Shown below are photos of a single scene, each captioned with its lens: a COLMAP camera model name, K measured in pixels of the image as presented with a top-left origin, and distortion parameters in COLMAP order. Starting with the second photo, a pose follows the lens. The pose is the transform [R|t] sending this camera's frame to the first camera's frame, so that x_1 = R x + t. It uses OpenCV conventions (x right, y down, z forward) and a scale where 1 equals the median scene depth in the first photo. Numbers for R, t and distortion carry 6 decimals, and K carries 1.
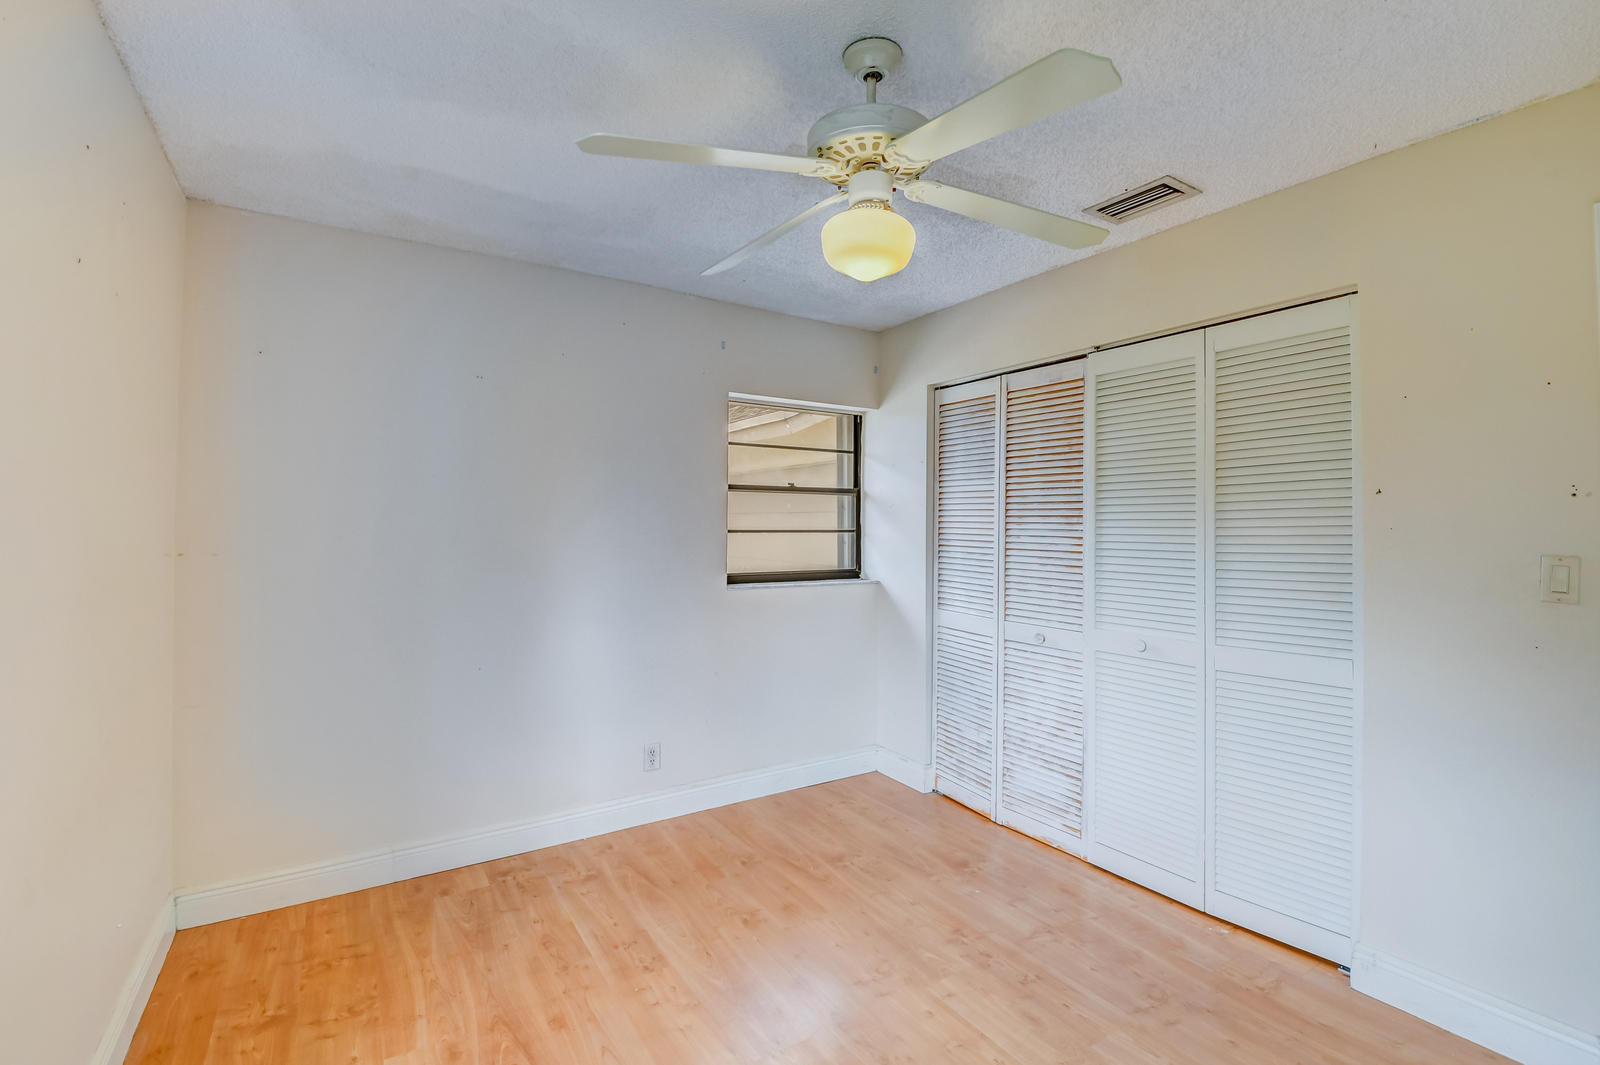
lens RADIAL K [[711.6, 0, 789.7], [0, 711.6, 530.2], [0, 0, 1]] dist [-0.004503, -0.010773]
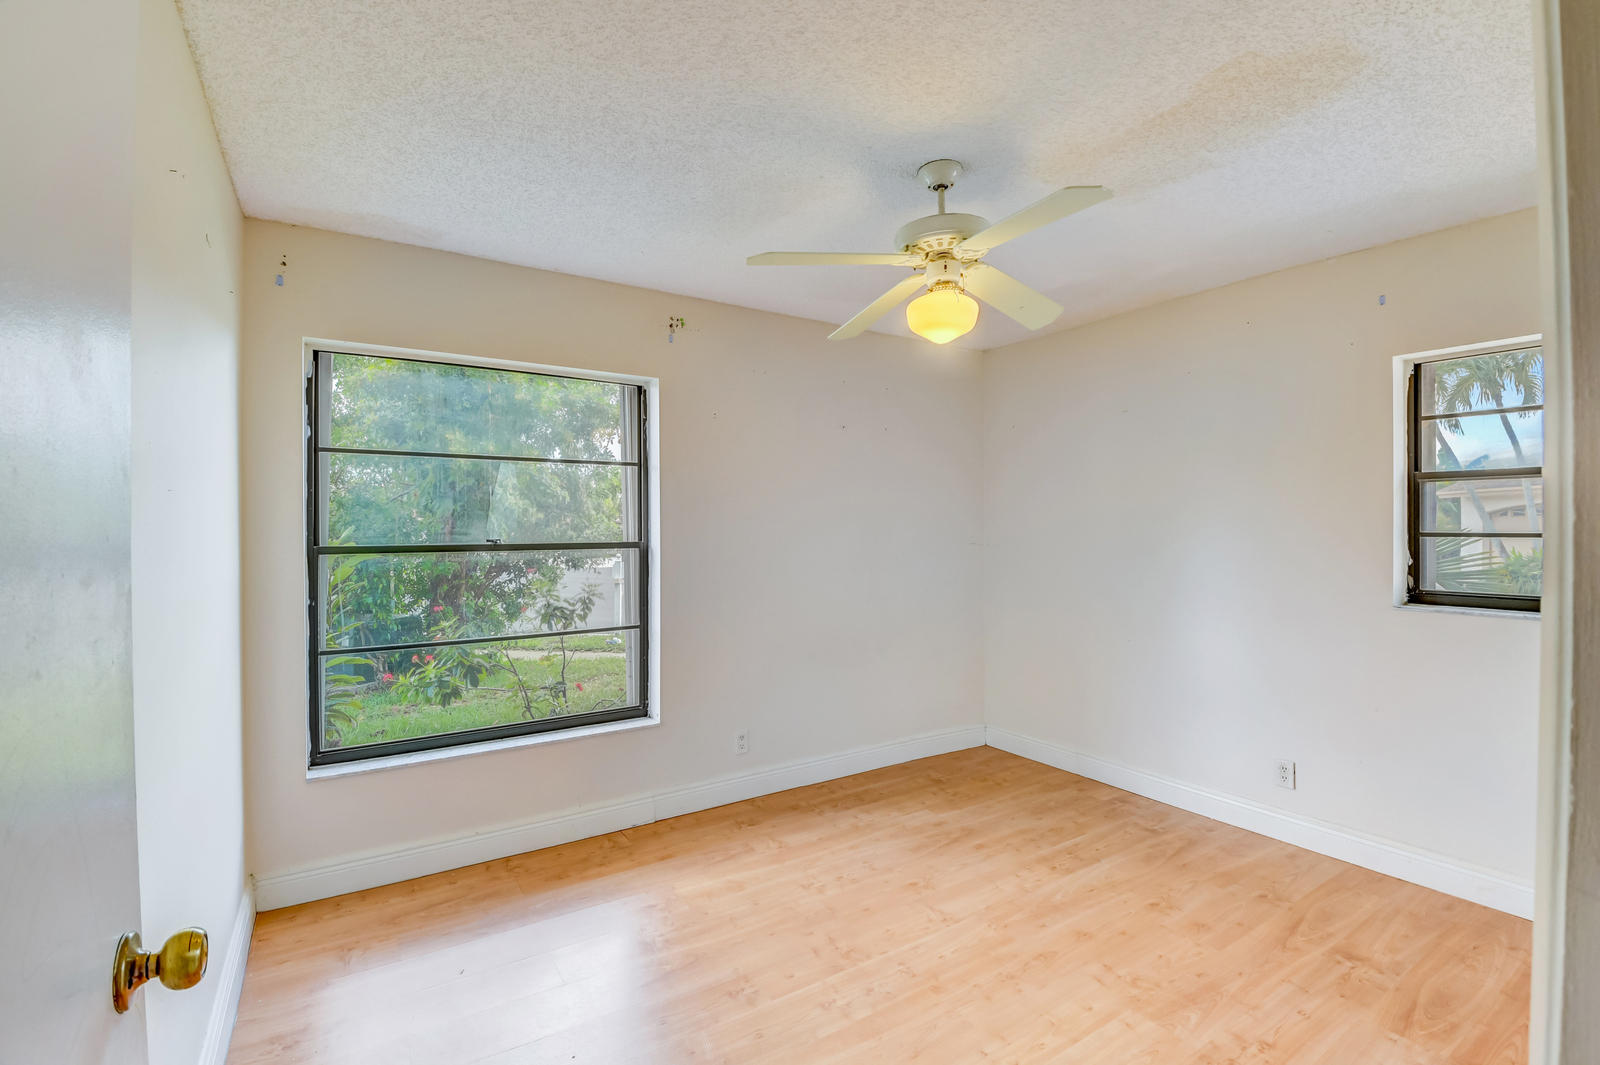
lens RADIAL K [[711.6, 0, 795.6], [0, 711.6, 531.2], [0, 0, 1]] dist [-0.004503, -0.010773]
pose [[0.012513, 0.005263, -0.999908, 0.917019], [-0.006420, 0.999966, 0.005183, 0.002490], [0.999901, 0.006355, 0.012546, 0.434354]]
